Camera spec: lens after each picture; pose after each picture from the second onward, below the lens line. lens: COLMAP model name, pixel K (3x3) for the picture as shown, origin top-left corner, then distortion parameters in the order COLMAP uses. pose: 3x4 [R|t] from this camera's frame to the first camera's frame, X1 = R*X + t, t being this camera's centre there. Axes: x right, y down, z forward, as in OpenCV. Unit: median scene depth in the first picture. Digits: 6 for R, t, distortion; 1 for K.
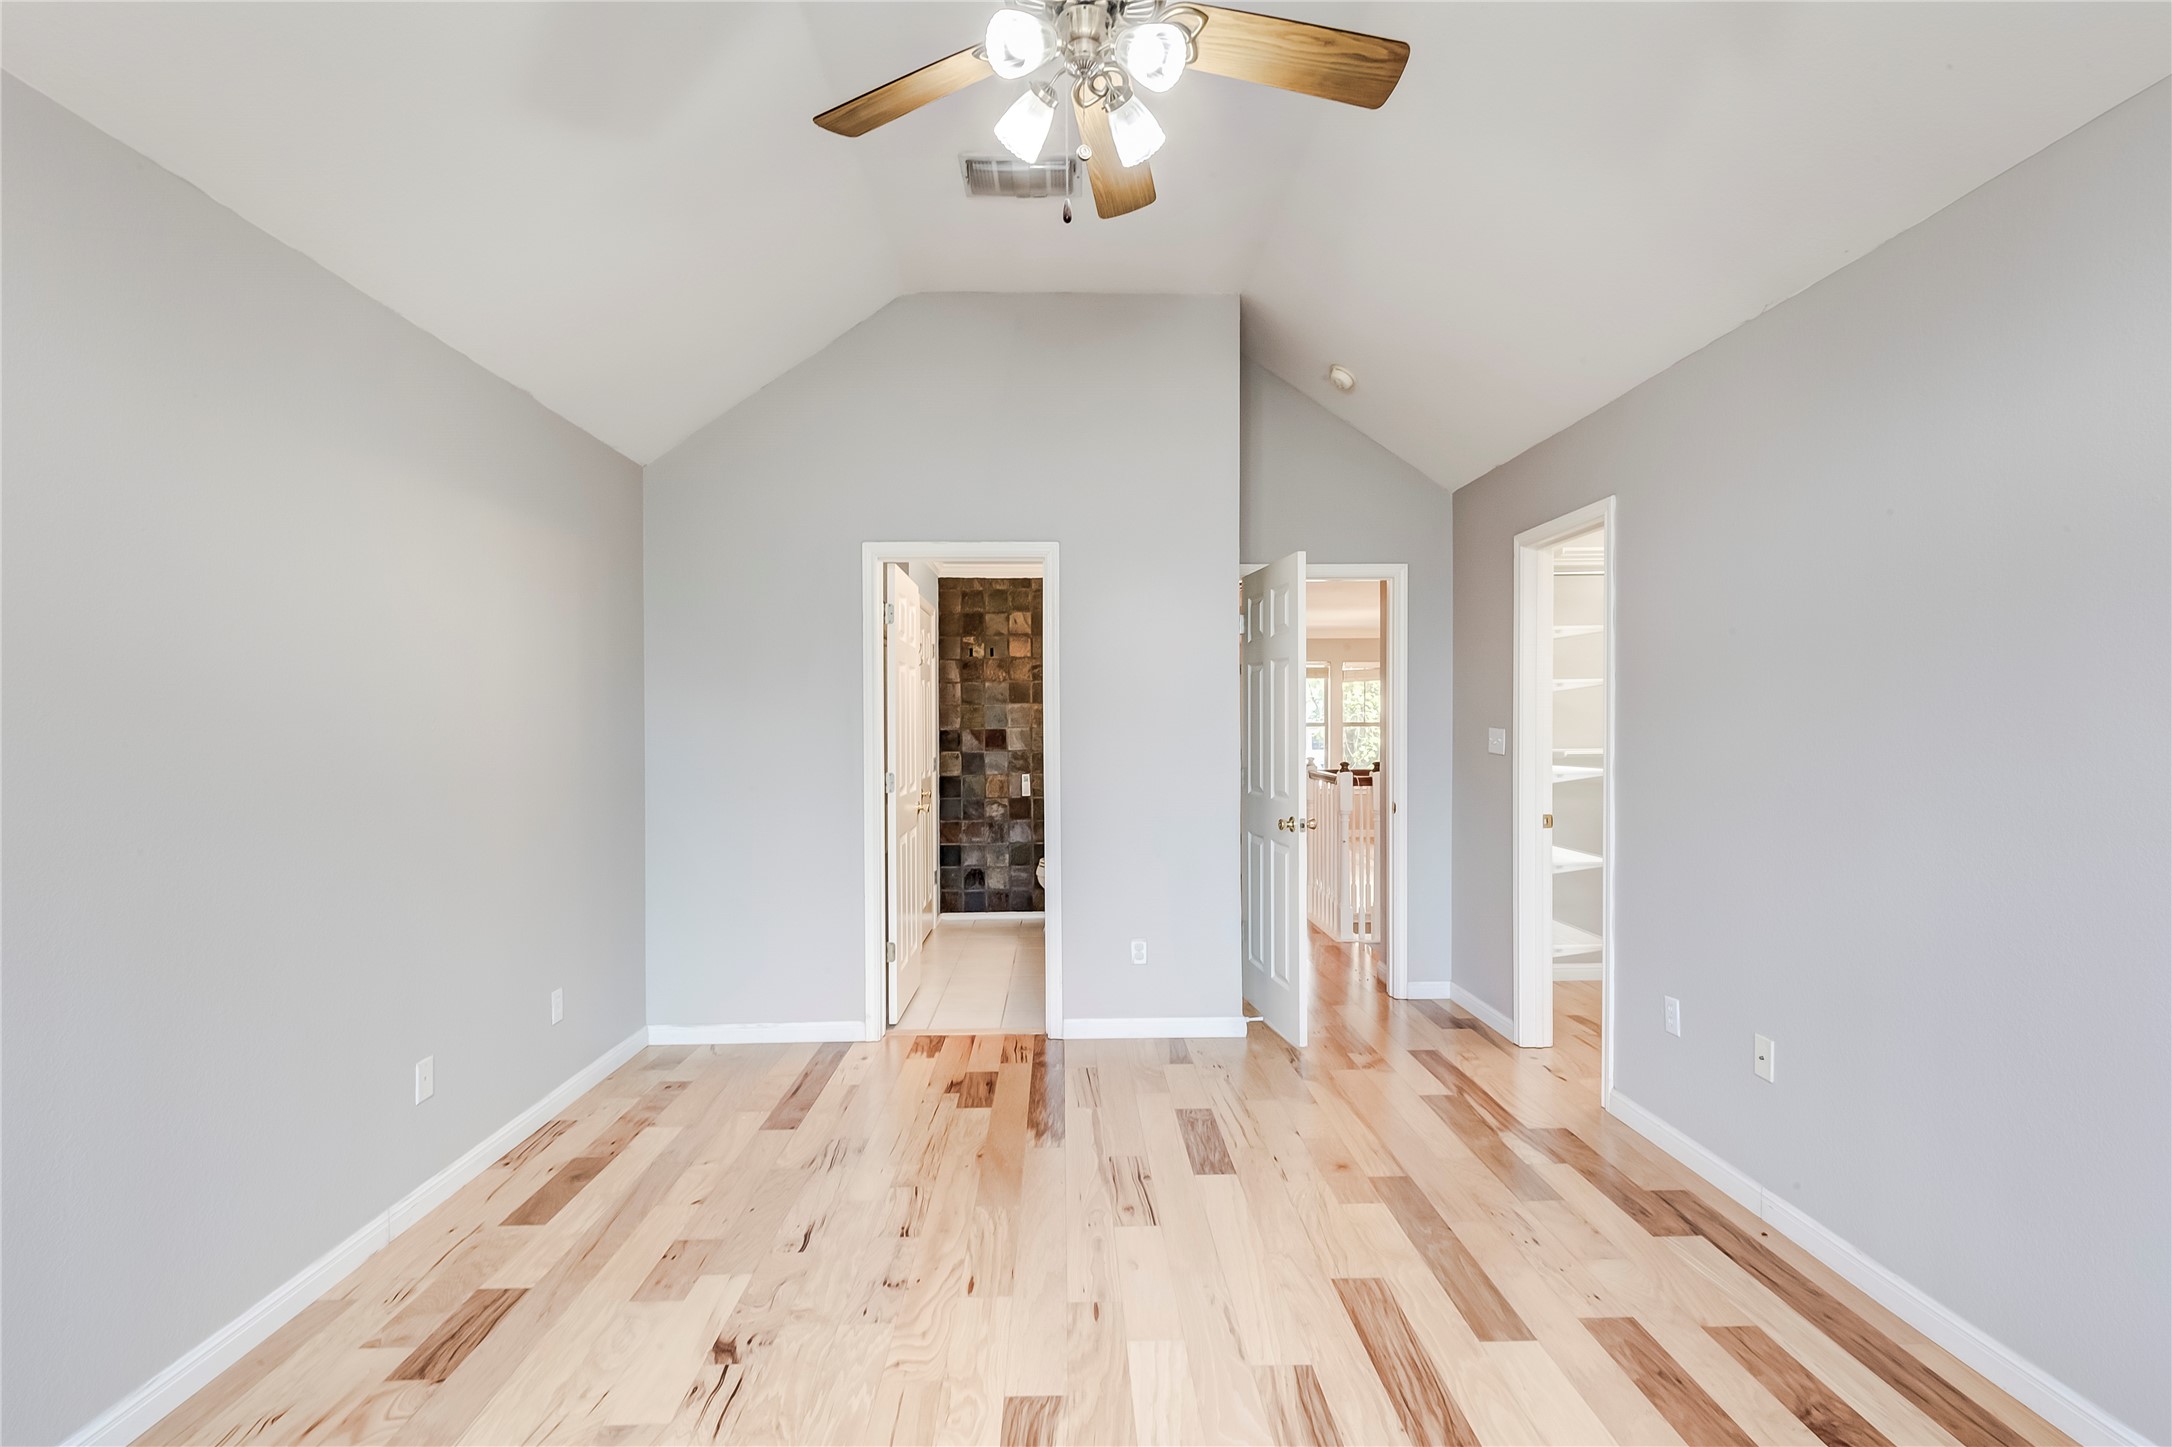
lens RADIAL K [[982.4, 0, 1081.4], [0, 982.4, 723.2], [0, 0, 1]] dist [-0.002415, 0.000125]
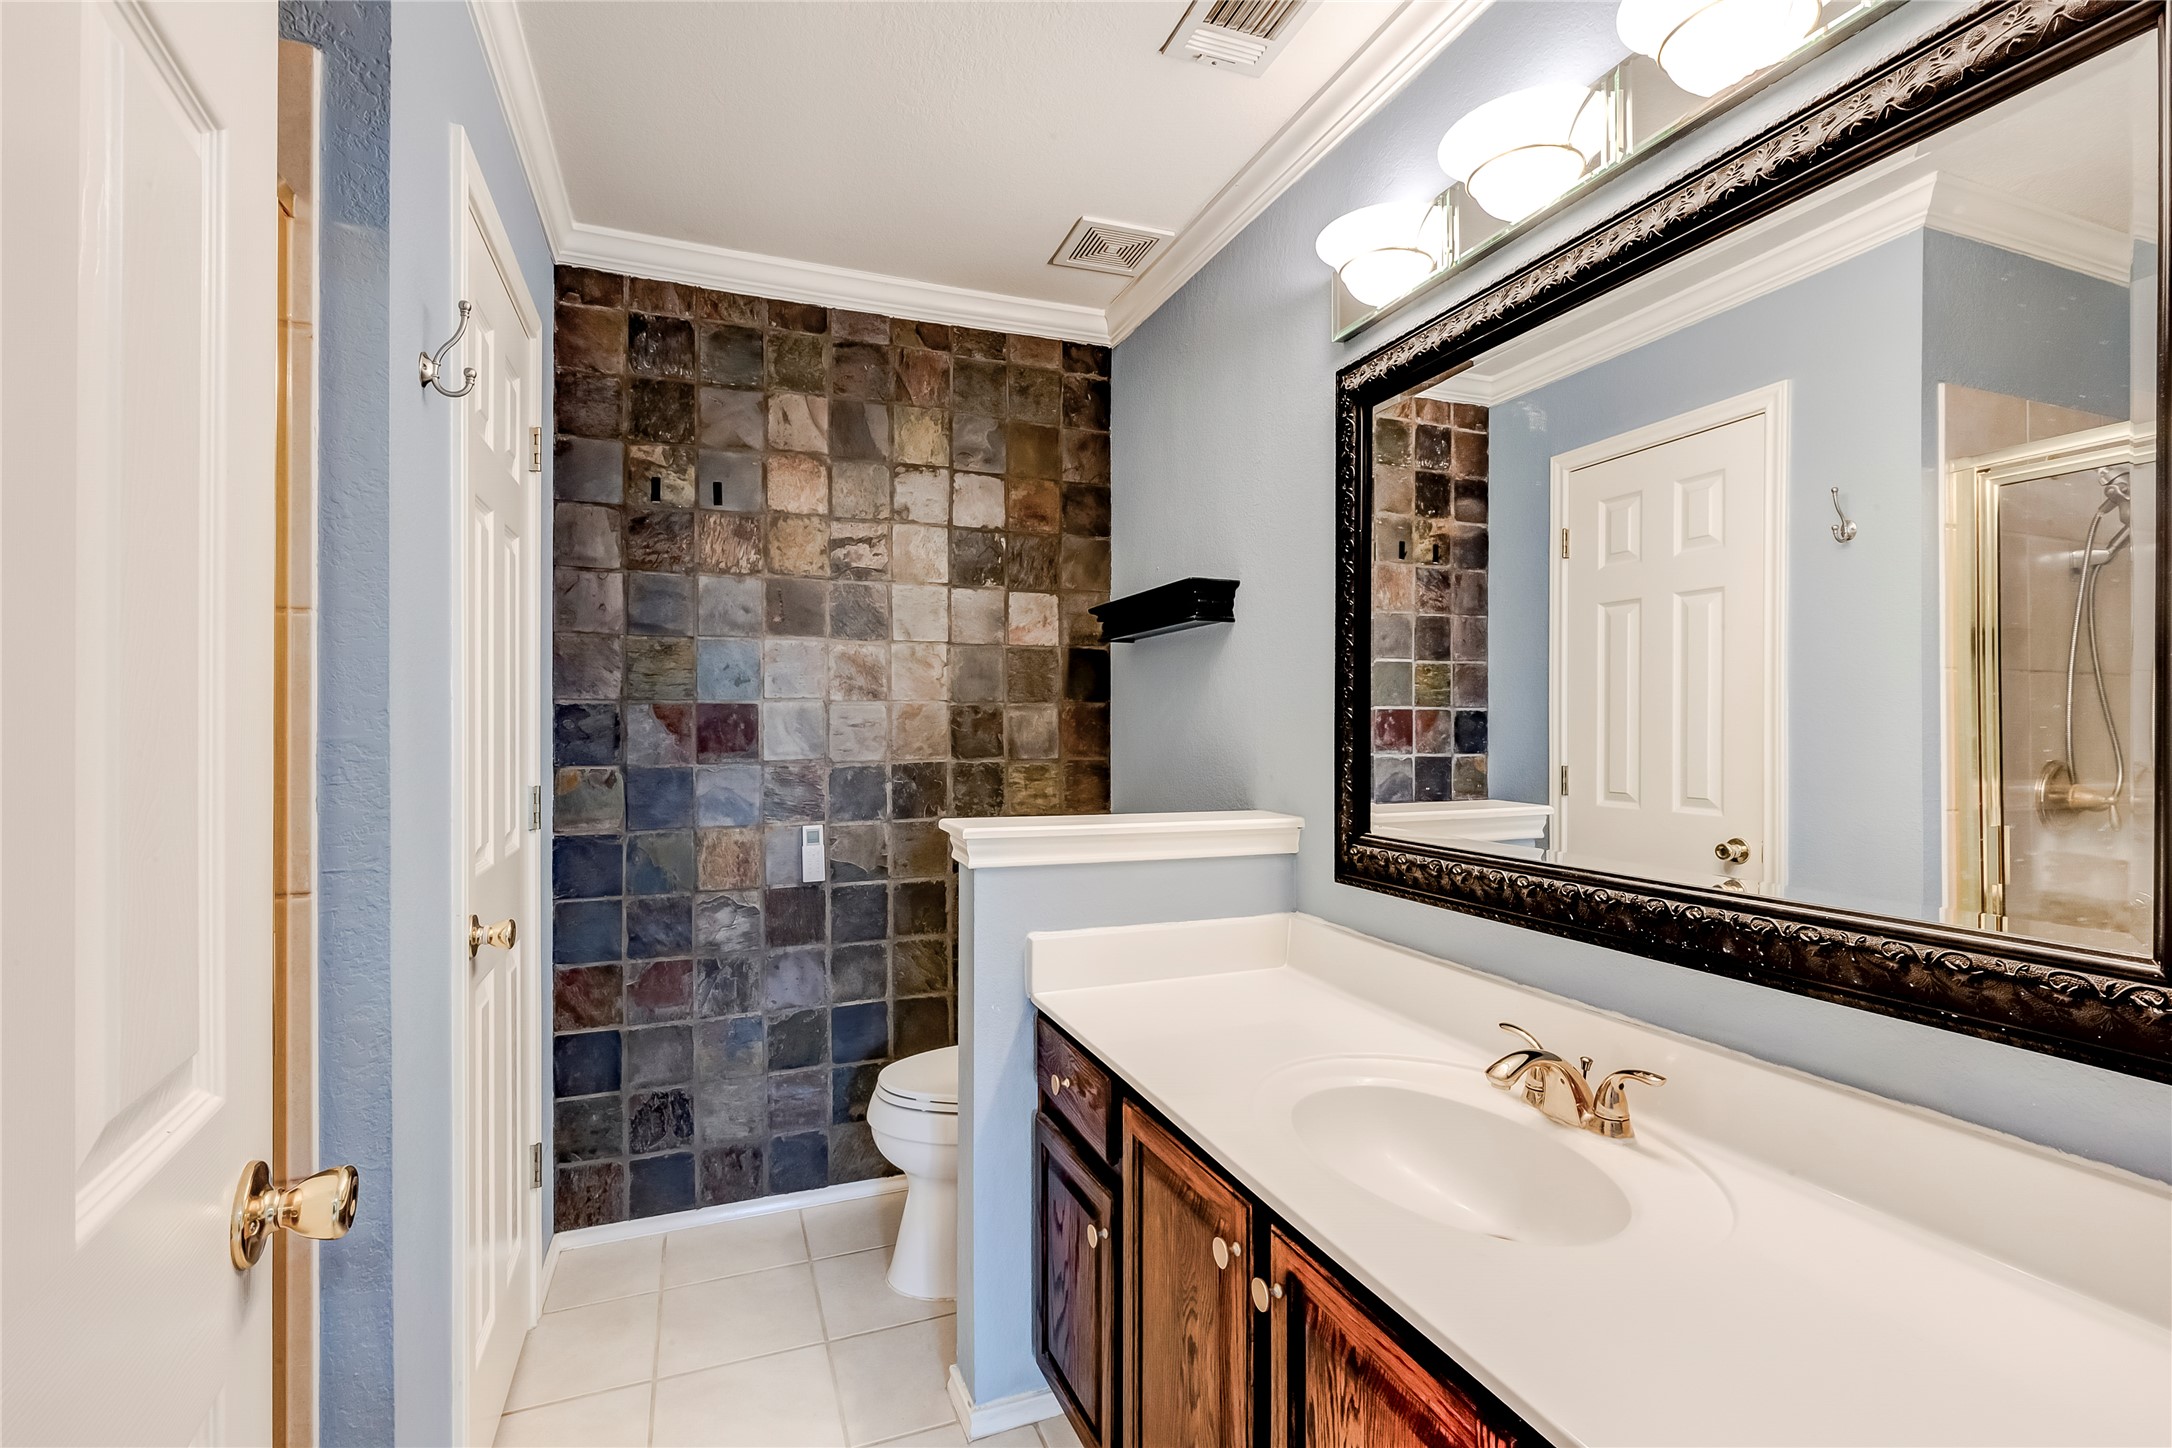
lens RADIAL K [[982.4, 0, 1095.0], [0, 982.4, 730.1], [0, 0, 1]] dist [-0.002415, 0.000125]
pose [[0.935630, 0.004837, 0.352950, -0.088297], [-0.001087, 0.999941, -0.010821, 0.019761], [-0.352981, 0.009741, 0.935580, 0.608870]]
